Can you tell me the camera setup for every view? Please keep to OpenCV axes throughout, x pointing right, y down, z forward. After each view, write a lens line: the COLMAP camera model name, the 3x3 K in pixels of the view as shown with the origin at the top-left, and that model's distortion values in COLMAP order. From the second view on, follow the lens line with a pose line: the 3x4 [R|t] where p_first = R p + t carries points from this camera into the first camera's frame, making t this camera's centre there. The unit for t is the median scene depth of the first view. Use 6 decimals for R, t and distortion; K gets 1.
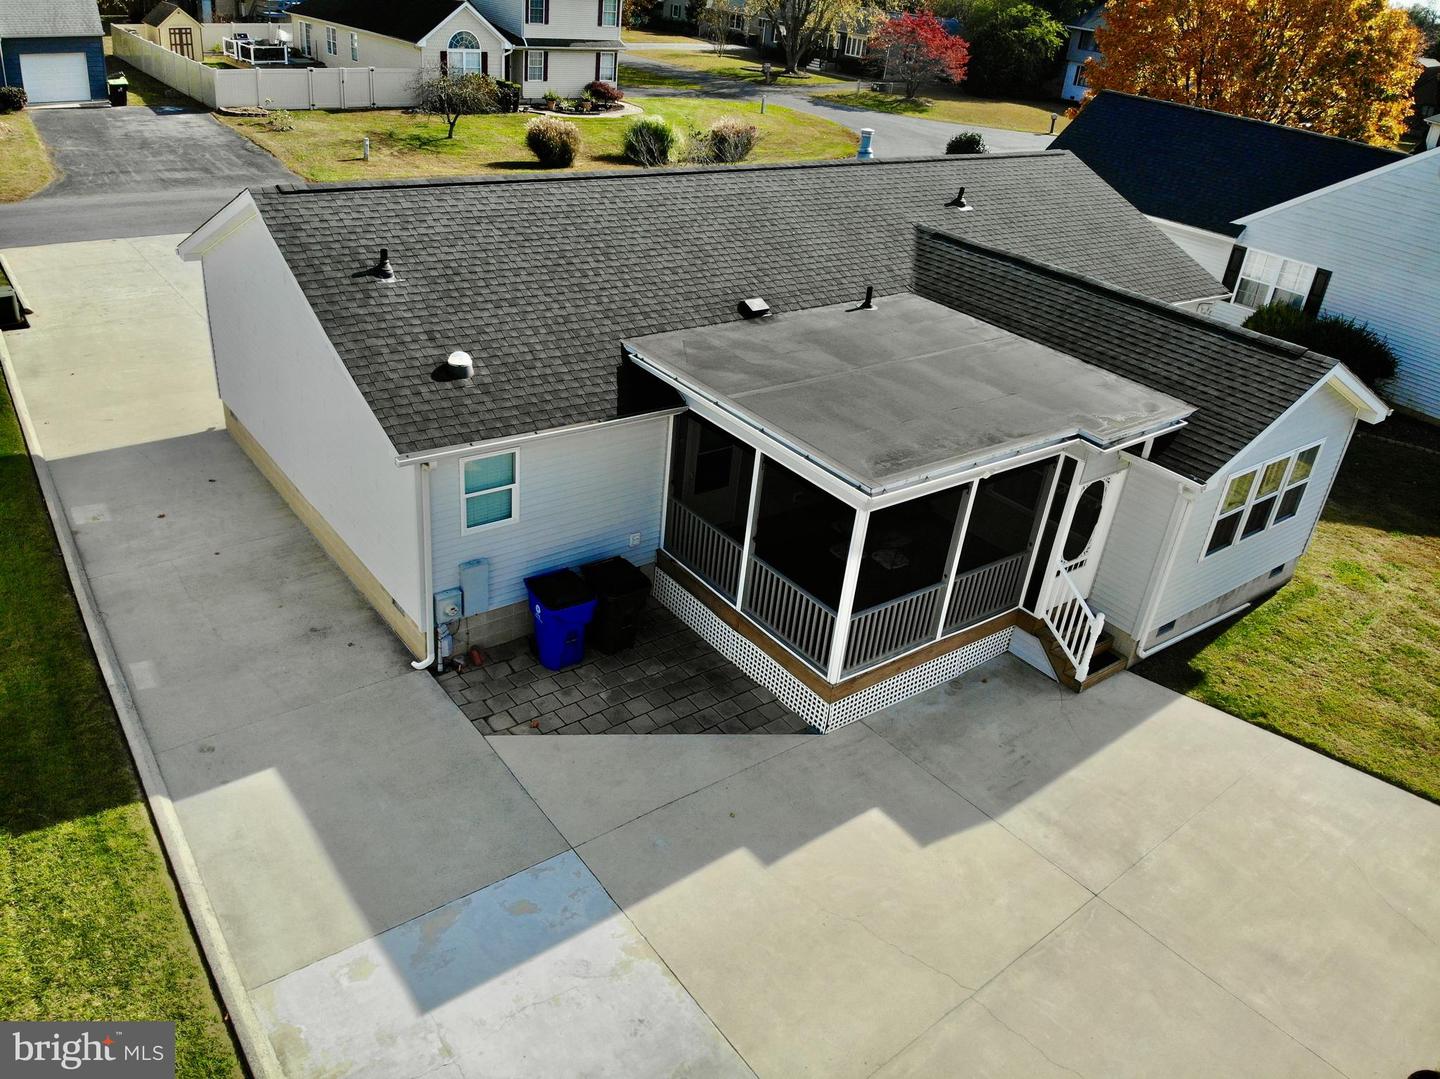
lens RADIAL K [[1053.3, 0, 720.0], [0, 1053.3, 539.5], [0, 0, 1]] dist [0.039852, -0.136748]
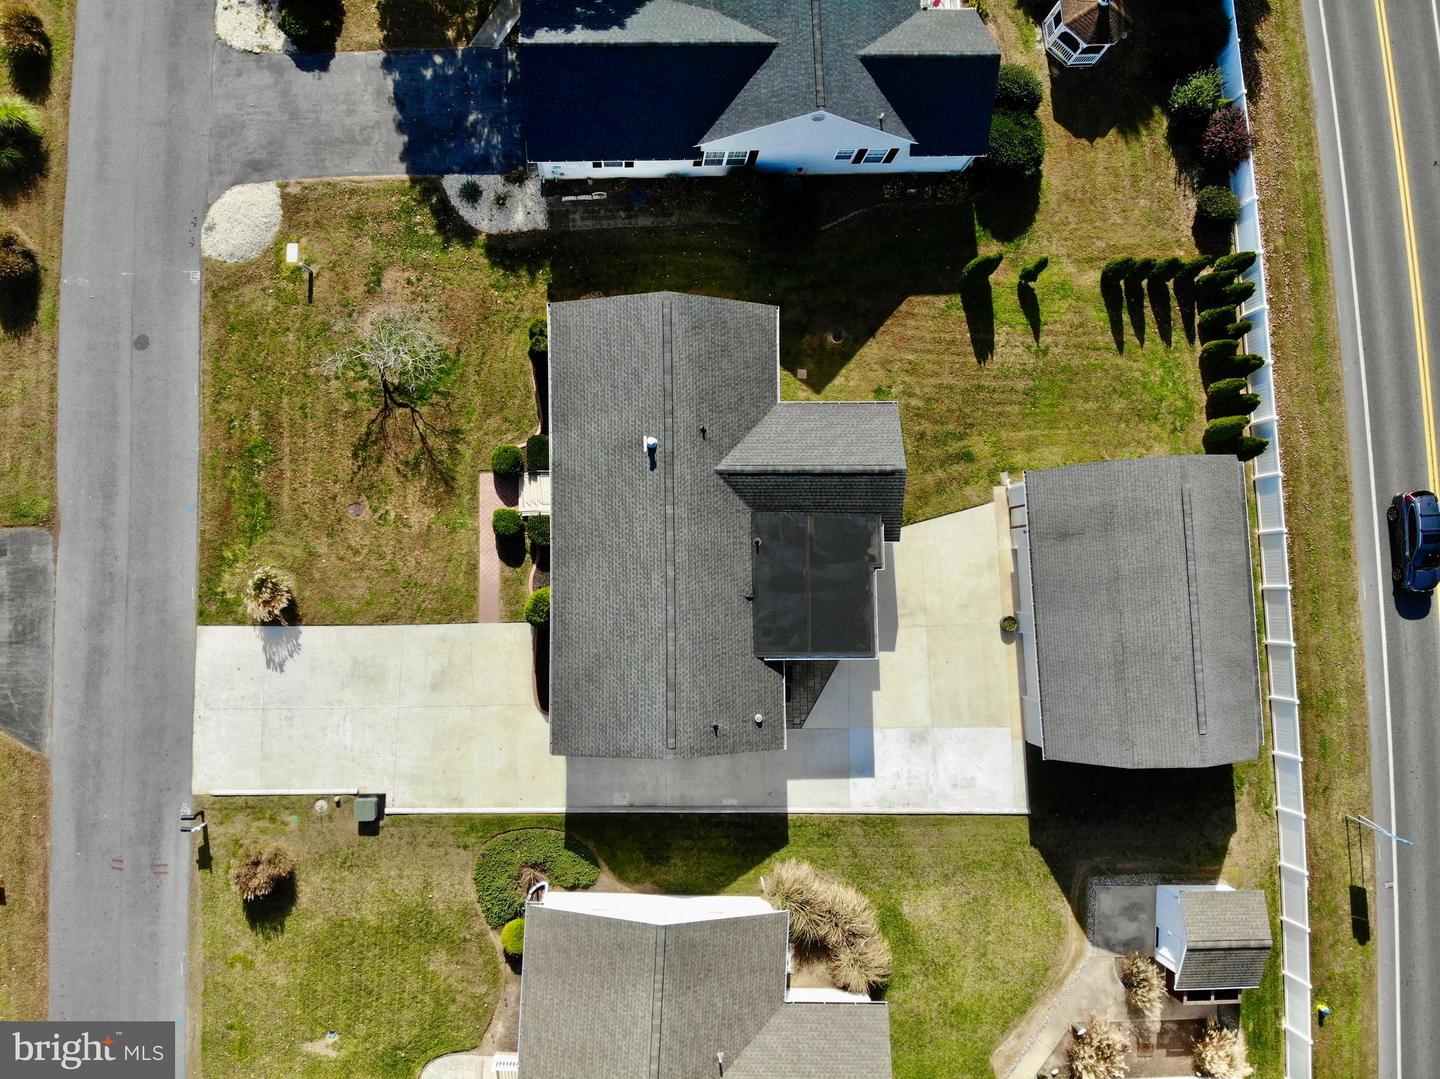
lens RADIAL K [[1053.3, 0, 720.0], [0, 1053.3, 539.5], [0, 0, 1]] dist [0.039852, -0.136748]
pose [[0.600985, -0.799121, -0.014929, 0.160725], [0.383940, 0.272262, 0.882306, -2.845672], [-0.701004, -0.535984, 0.470440, -0.139853]]
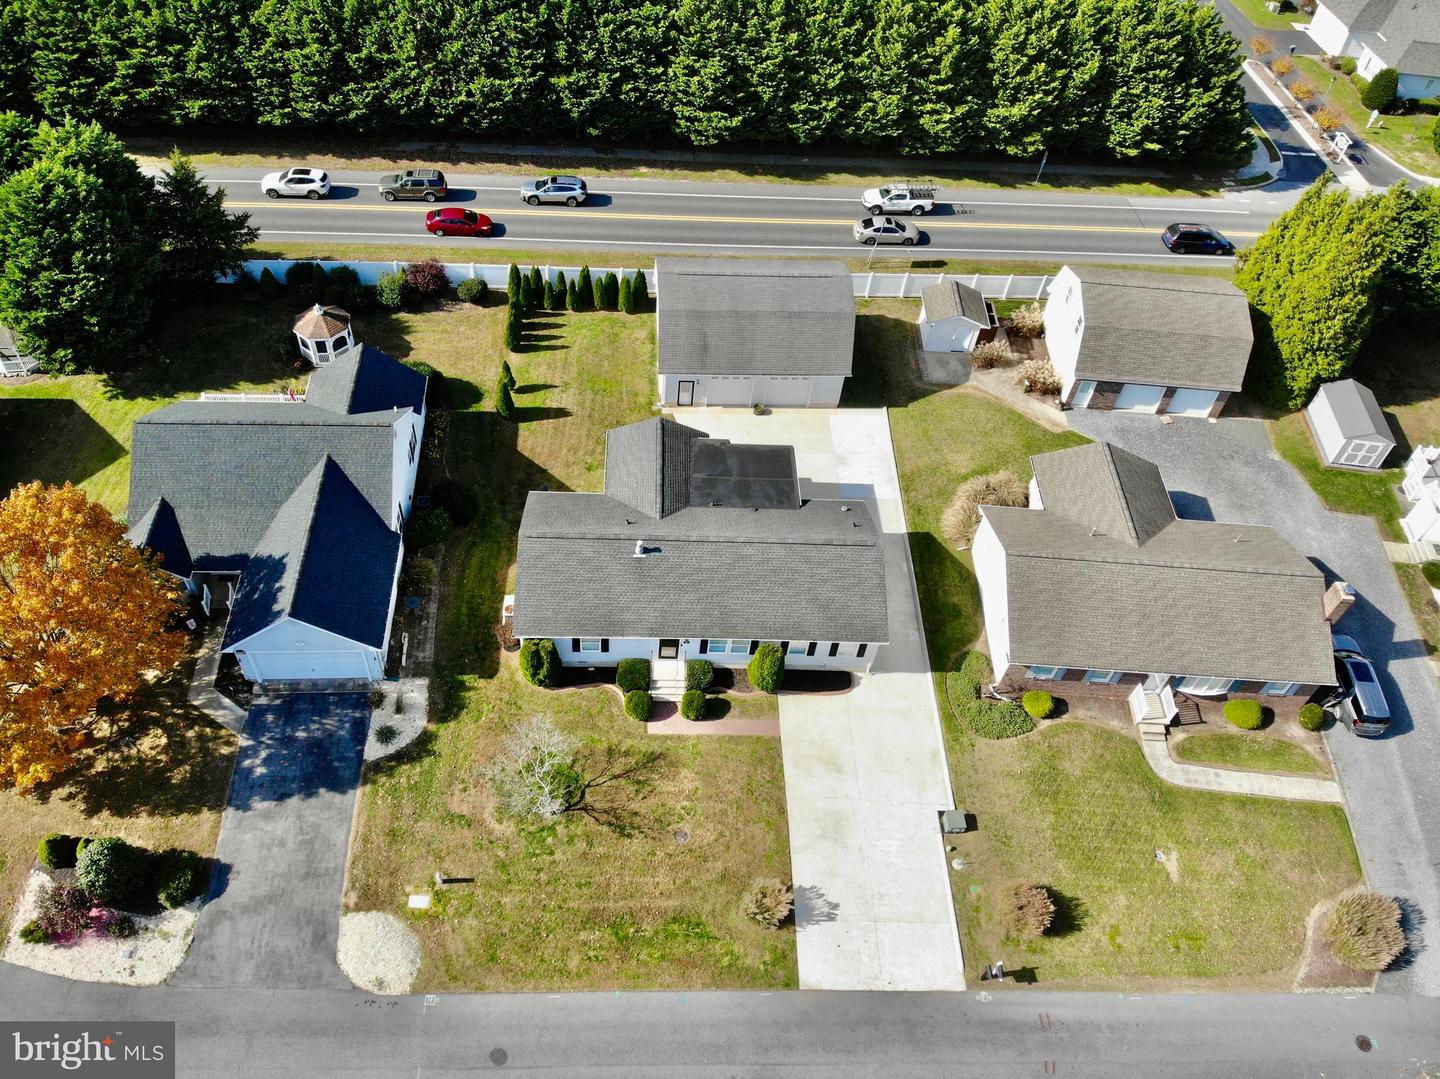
lens RADIAL K [[1053.3, 0, 720.0], [0, 1053.3, 539.5], [0, 0, 1]] dist [0.039852, -0.136748]
pose [[-0.801574, -0.541587, 0.253304, -0.875690], [0.147525, 0.231406, 0.961607, -3.872209], [-0.579410, 0.808168, -0.105591, 1.630480]]
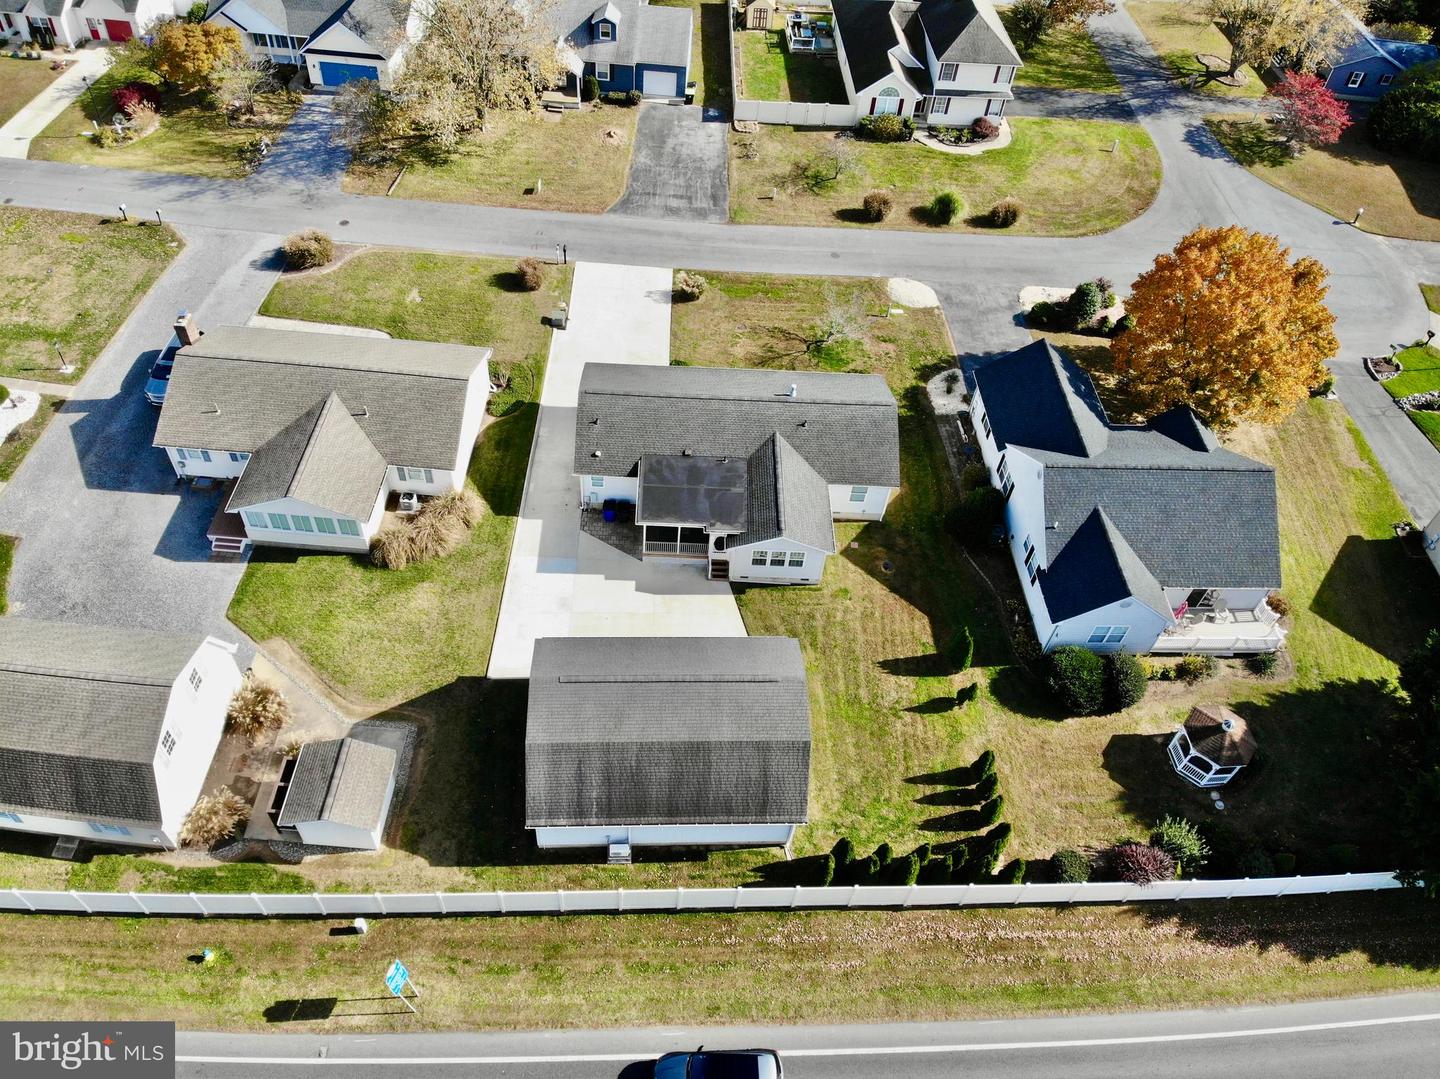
lens RADIAL K [[1009.4, 0, 690.3], [0, 1009.4, 532.9], [0, 0, 1]] dist [0.095957, -0.215561]
pose [[0.789881, 0.430015, -0.437235, 1.855551], [-0.281706, 0.887716, 0.364145, -1.372606], [0.544728, -0.164460, 0.822328, -2.113951]]
